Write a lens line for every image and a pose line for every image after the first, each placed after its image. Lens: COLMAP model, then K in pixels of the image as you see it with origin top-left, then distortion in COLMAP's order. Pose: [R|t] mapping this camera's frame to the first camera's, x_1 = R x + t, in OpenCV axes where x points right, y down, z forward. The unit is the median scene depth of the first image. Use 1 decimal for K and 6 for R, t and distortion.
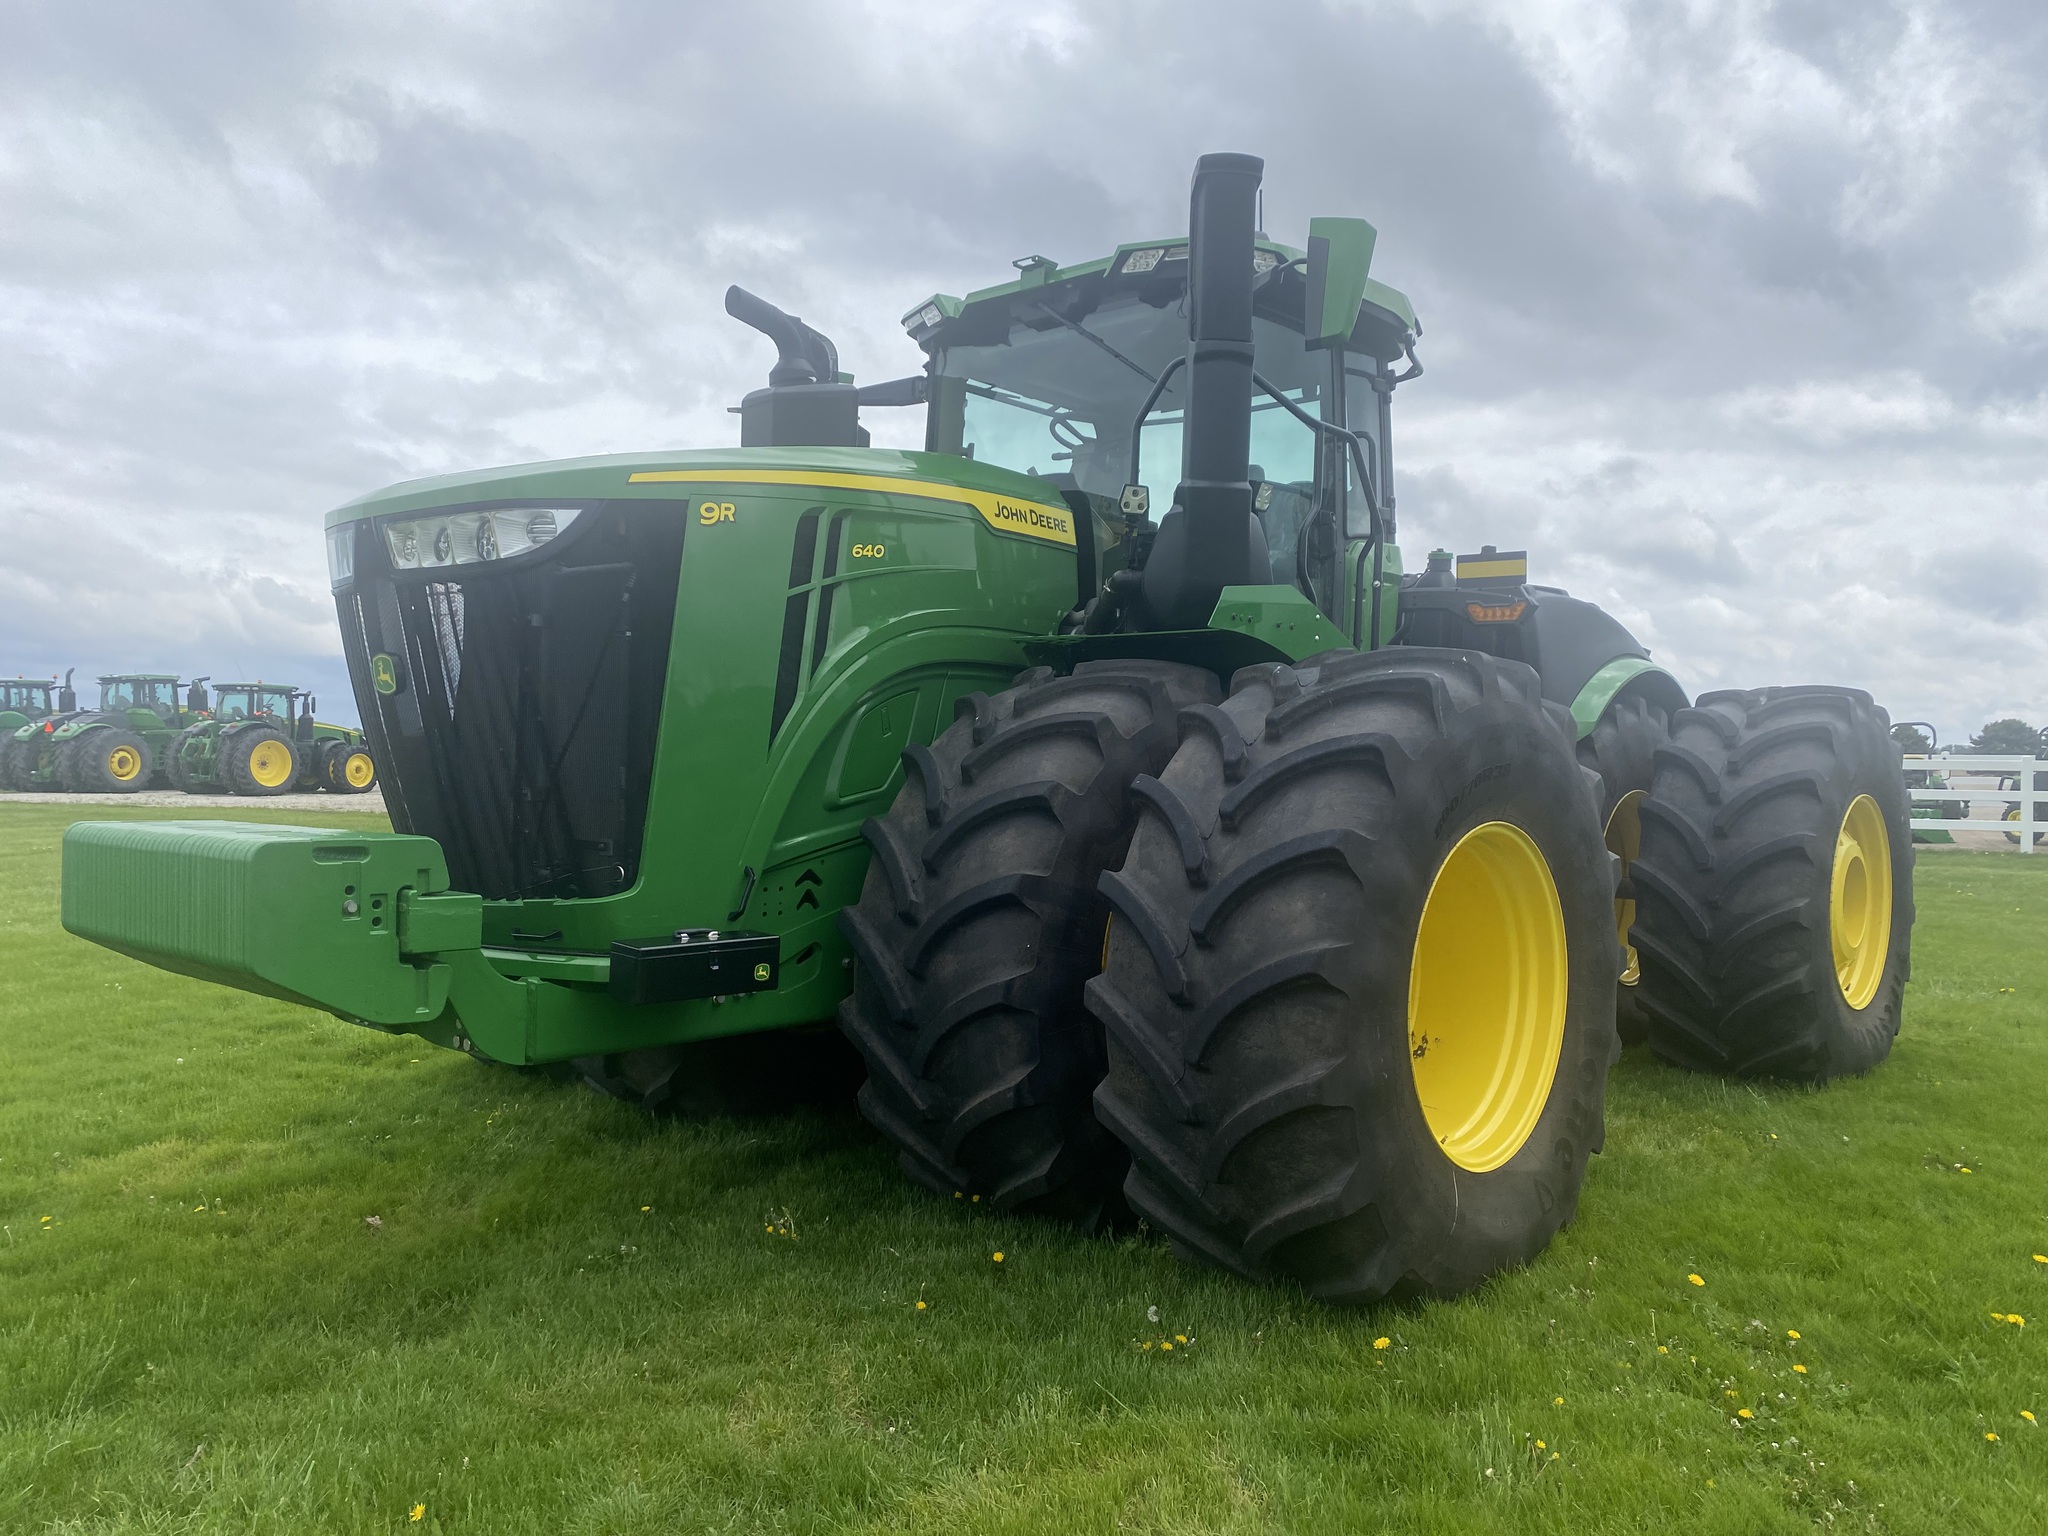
lens RADIAL K [[1599.0, 0, 1013.4], [0, 1599.0, 762.0], [0, 0, 1]] dist [0.047758, -0.062645]
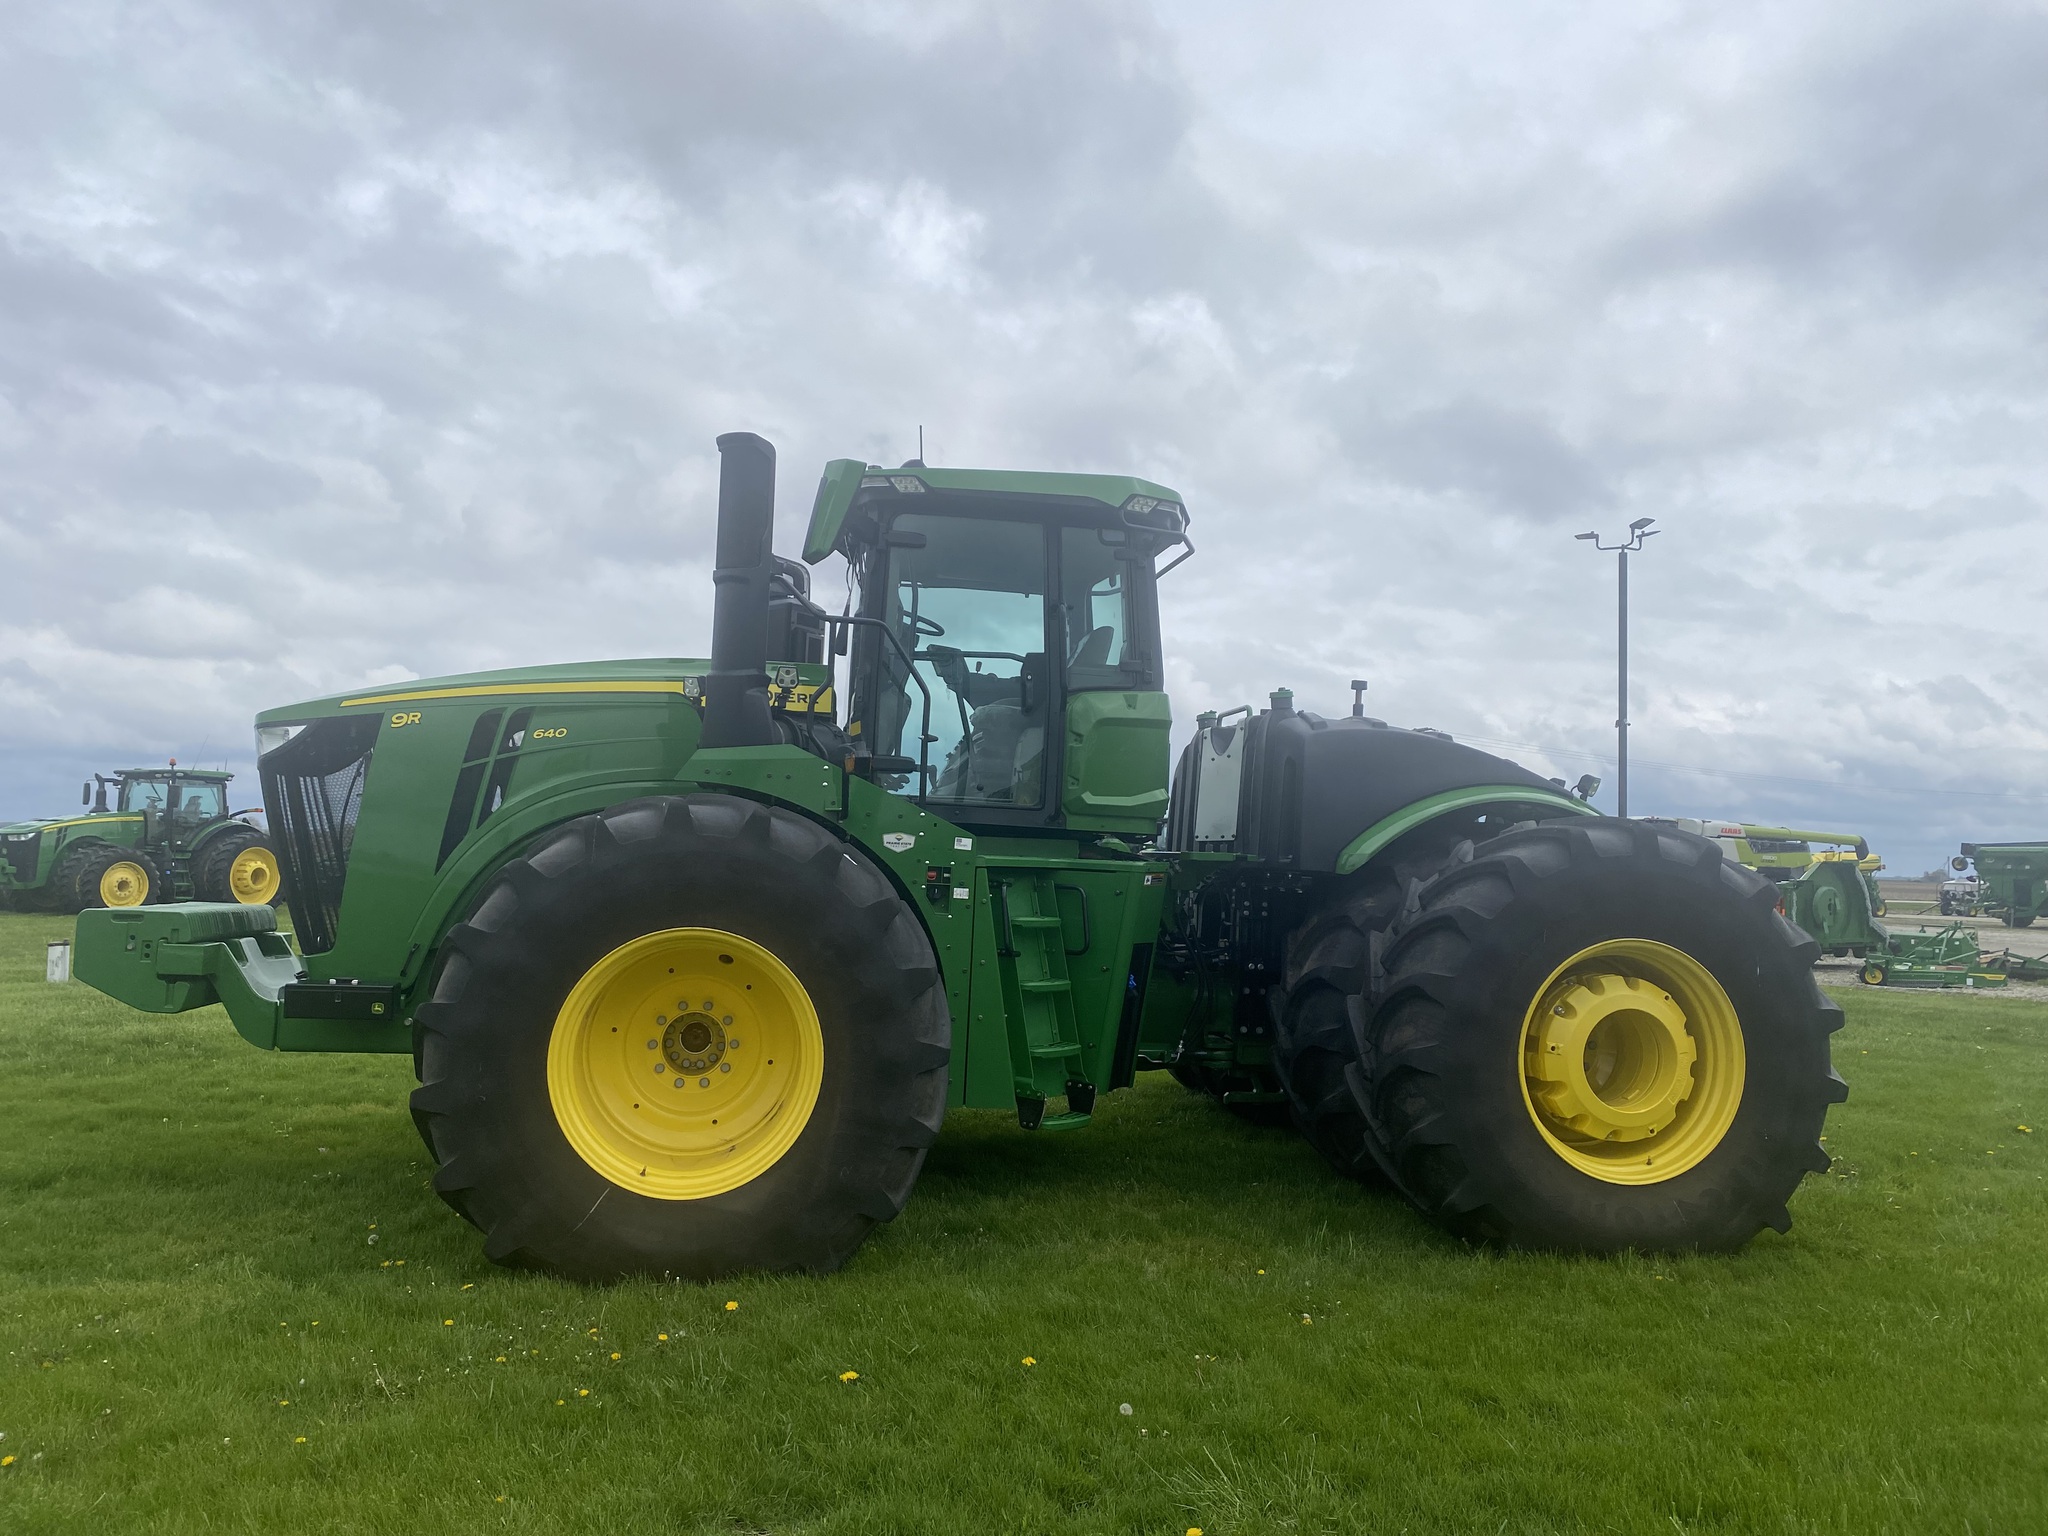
lens RADIAL K [[1599.0, 0, 1013.4], [0, 1599.0, 762.0], [0, 0, 1]] dist [0.047758, -0.062645]
pose [[0.769854, -0.036612, -0.637169, 1.254068], [-0.022220, 0.996210, -0.084089, 0.008425], [0.637833, 0.078894, 0.766123, 0.152332]]
